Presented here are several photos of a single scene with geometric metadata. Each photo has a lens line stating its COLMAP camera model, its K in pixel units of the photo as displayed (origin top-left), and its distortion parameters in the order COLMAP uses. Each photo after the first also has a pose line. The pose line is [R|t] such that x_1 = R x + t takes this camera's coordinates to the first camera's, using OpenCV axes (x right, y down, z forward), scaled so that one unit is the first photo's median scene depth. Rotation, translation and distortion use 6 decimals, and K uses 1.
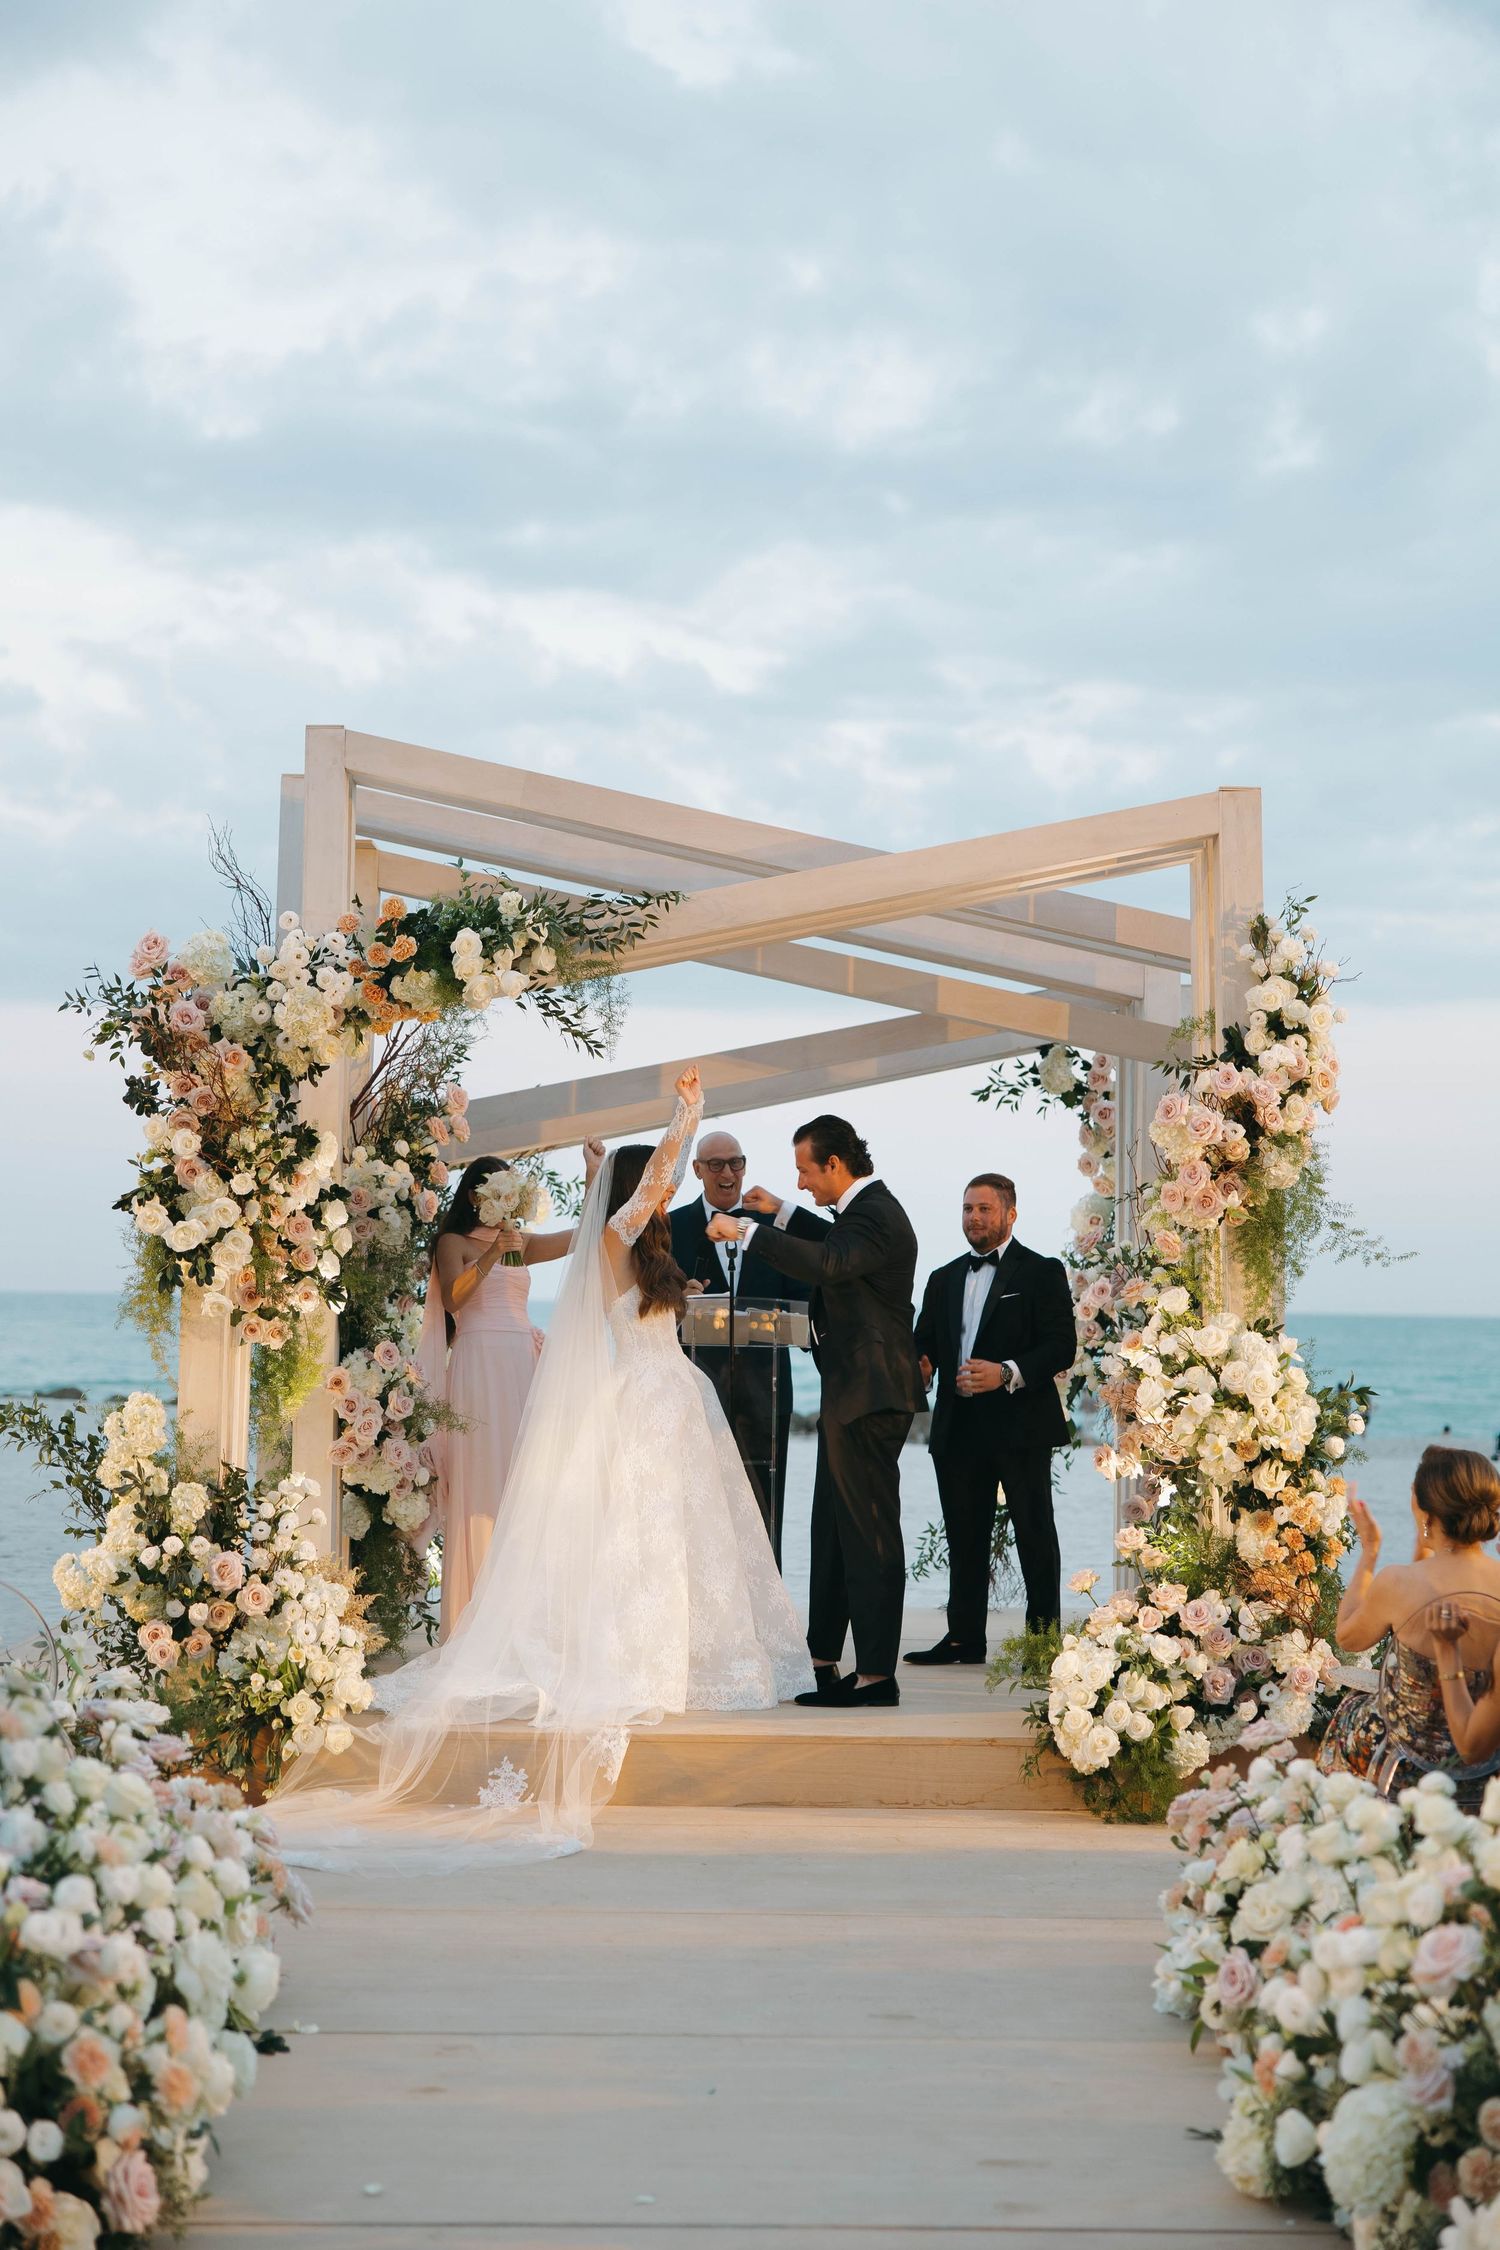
lens RADIAL K [[3227.3, 0, 754.5], [0, 3227.3, 1126.5], [0, 0, 1]] dist [0.016234, 0.049693]
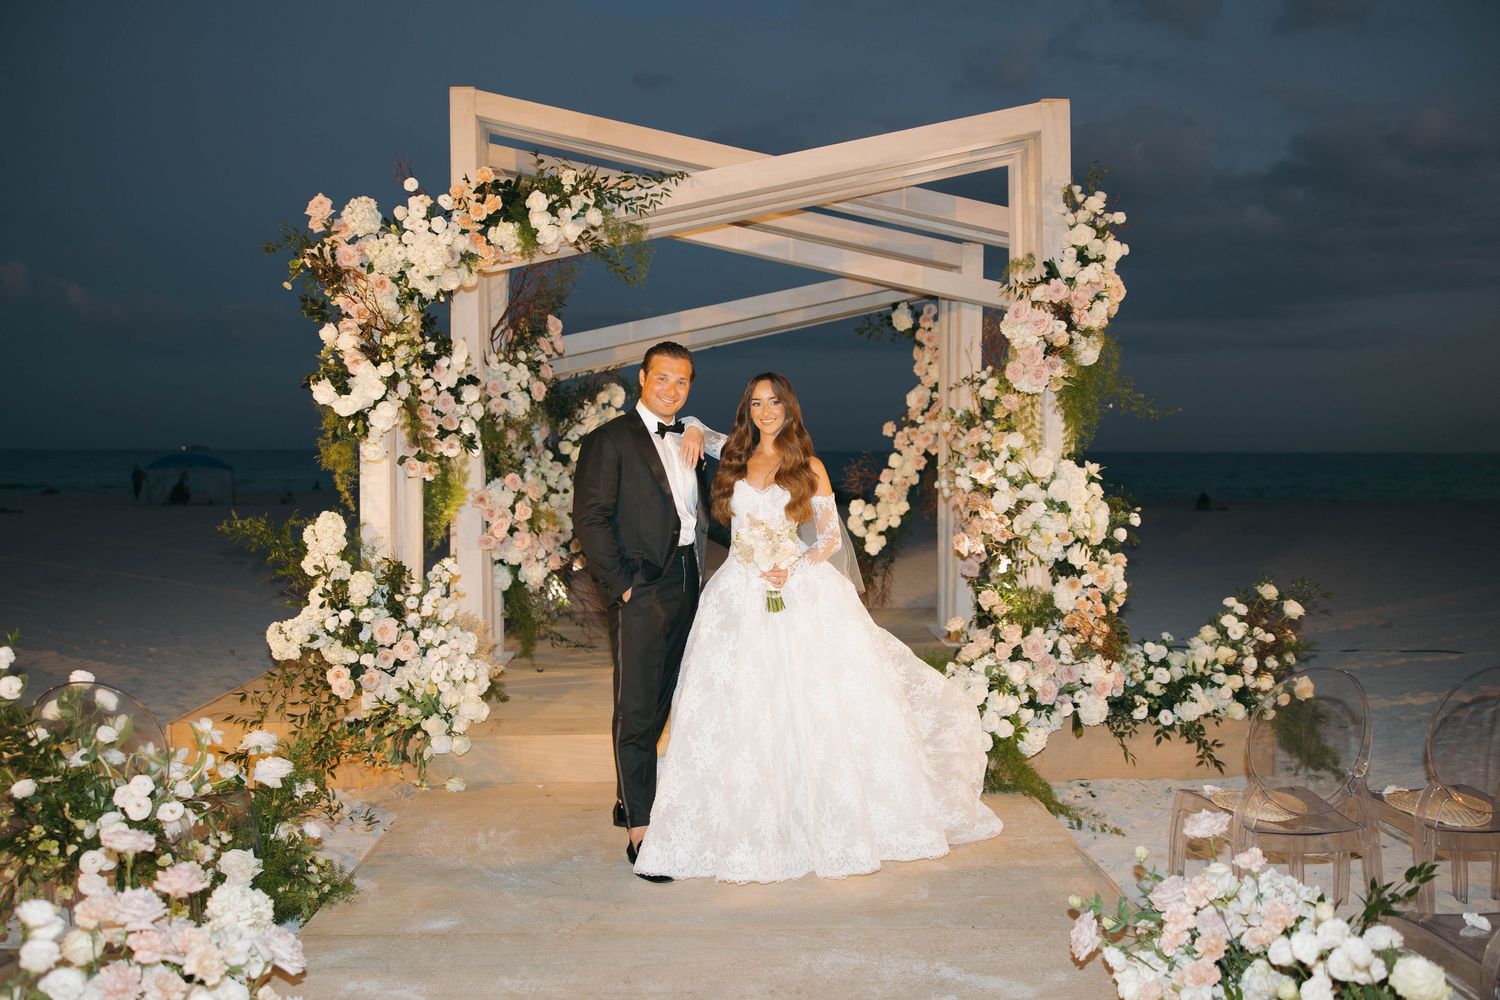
lens RADIAL K [[1186.1, 0, 753.4], [0, 1186.1, 502.1], [0, 0, 1]] dist [0.000730, -0.001553]
pose [[0.999750, -0.015145, 0.016472, -0.002647], [0.013445, 0.995015, 0.098813, 0.026208], [-0.017886, -0.098566, 0.994970, 0.448201]]
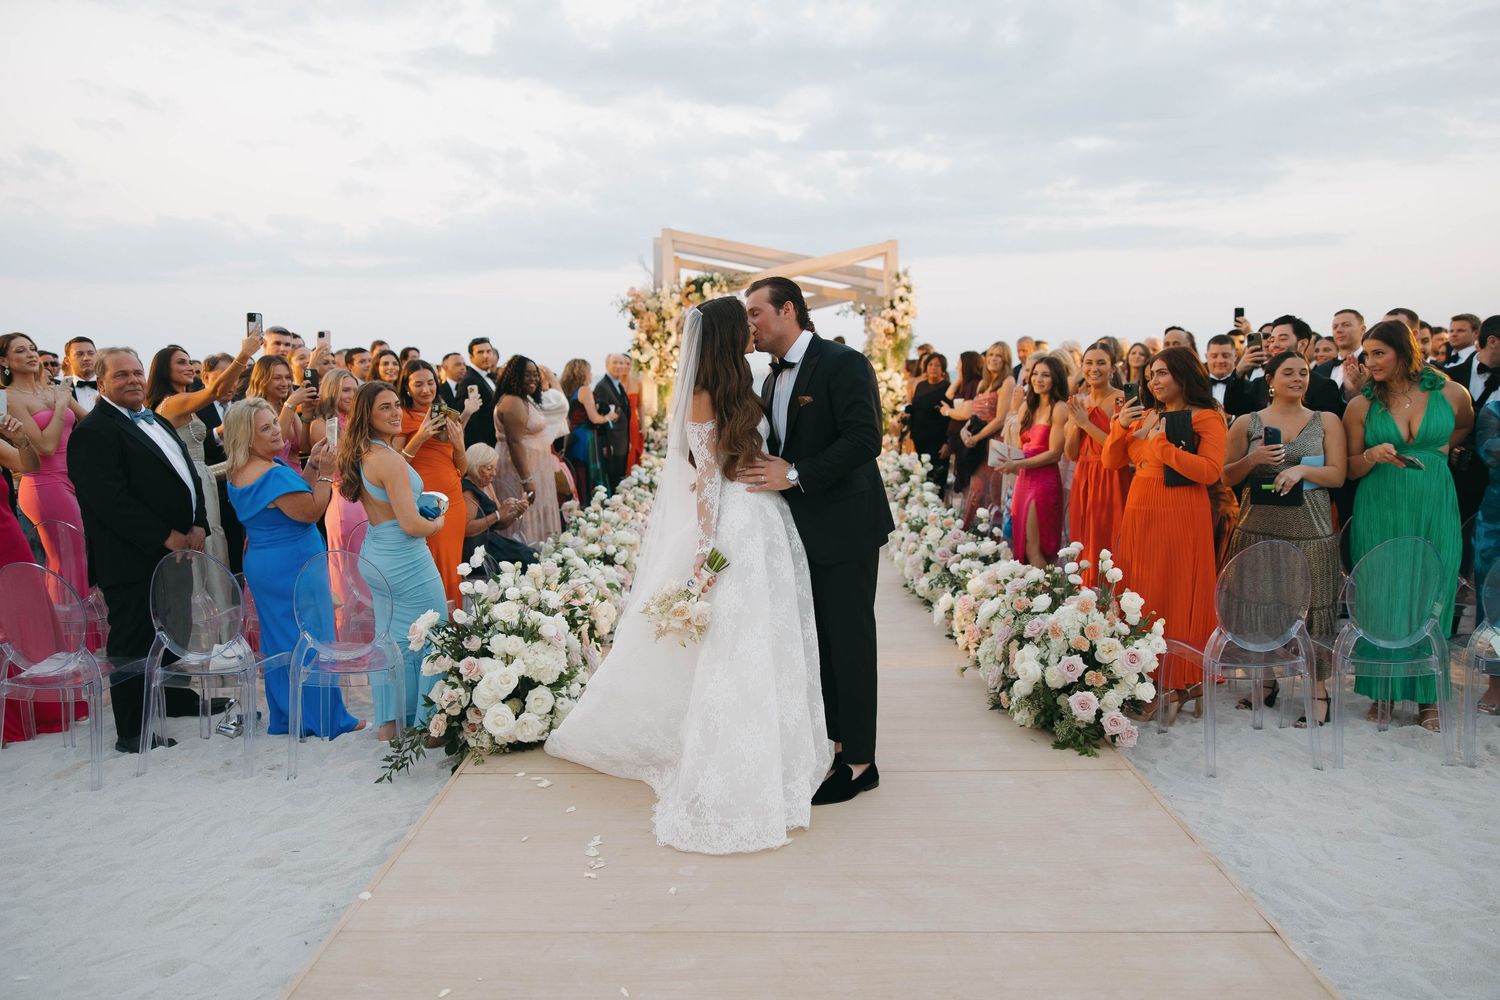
lens RADIAL K [[1211.2, 0, 750.0], [0, 1211.2, 500.0], [0, 0, 1]] dist [0.007041, 0.005762]
pose [[0.998934, -0.027750, -0.036897, 0.017723], [0.033235, 0.986955, 0.157529, -0.028534], [0.032044, -0.158587, 0.986825, -0.594467]]
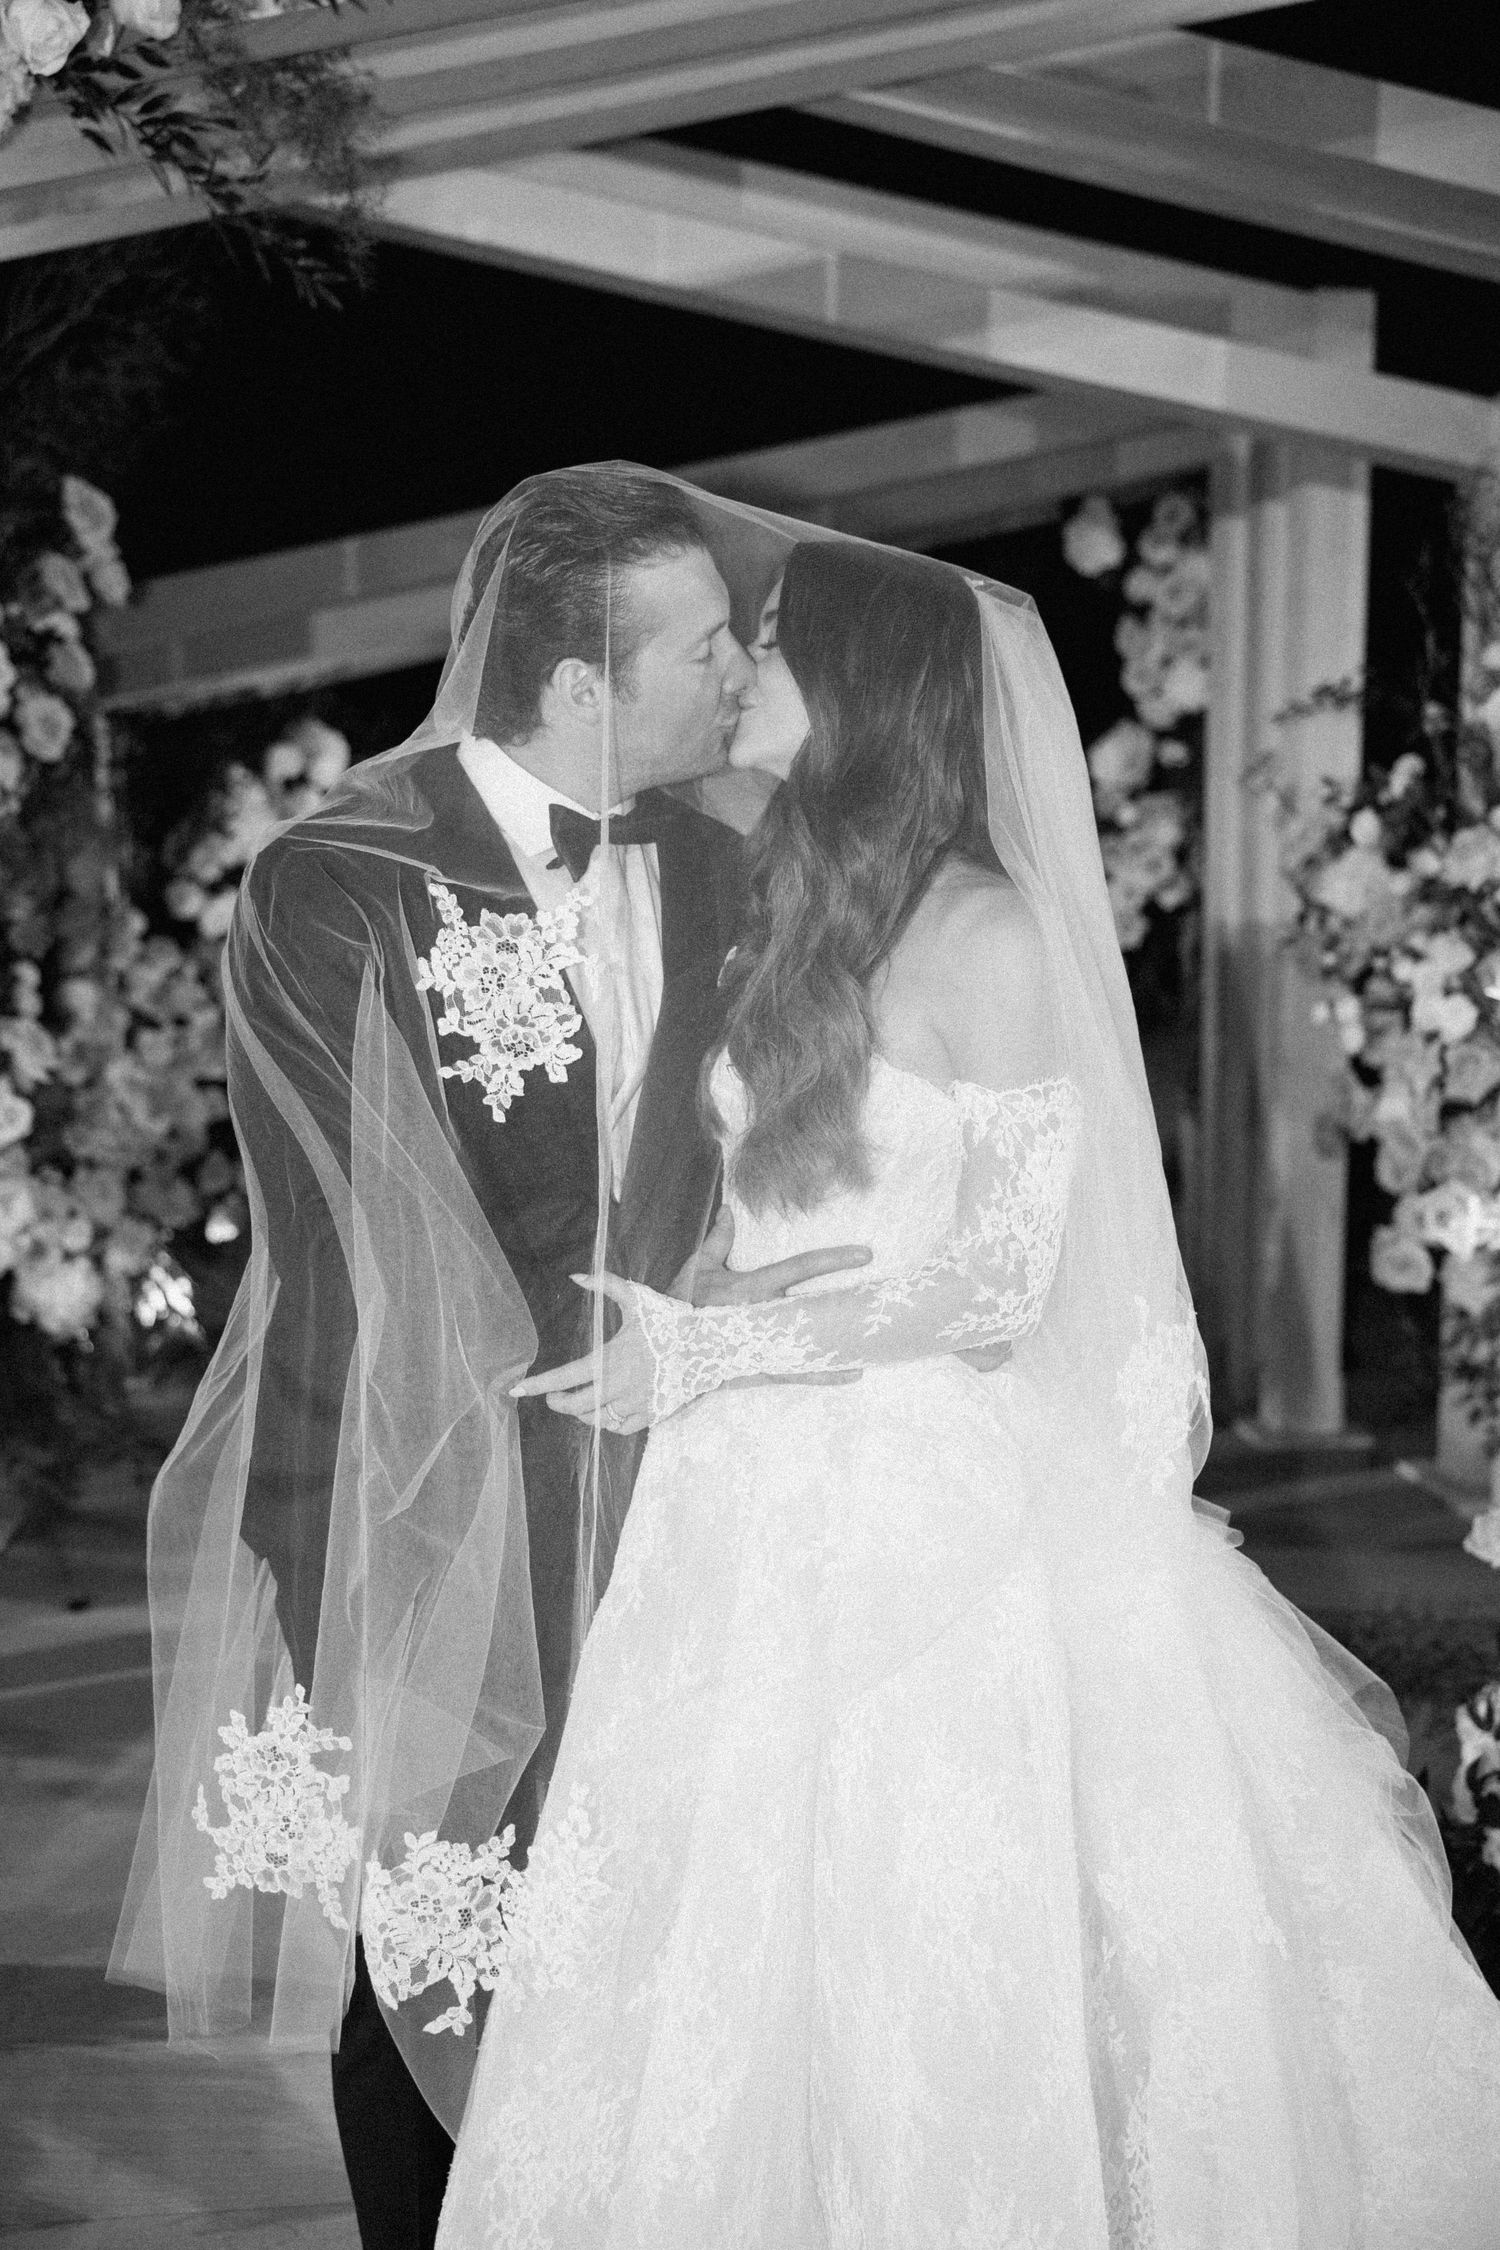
lens RADIAL K [[2168.8, 0, 751.6], [0, 2168.8, 1125.5], [0, 0, 1]] dist [0.001826, 0.001382]
pose [[0.996921, -0.032870, 0.071194, -0.017251], [0.020662, 0.985930, 0.165877, 0.037240], [-0.075645, -0.163895, 0.983573, 0.733346]]
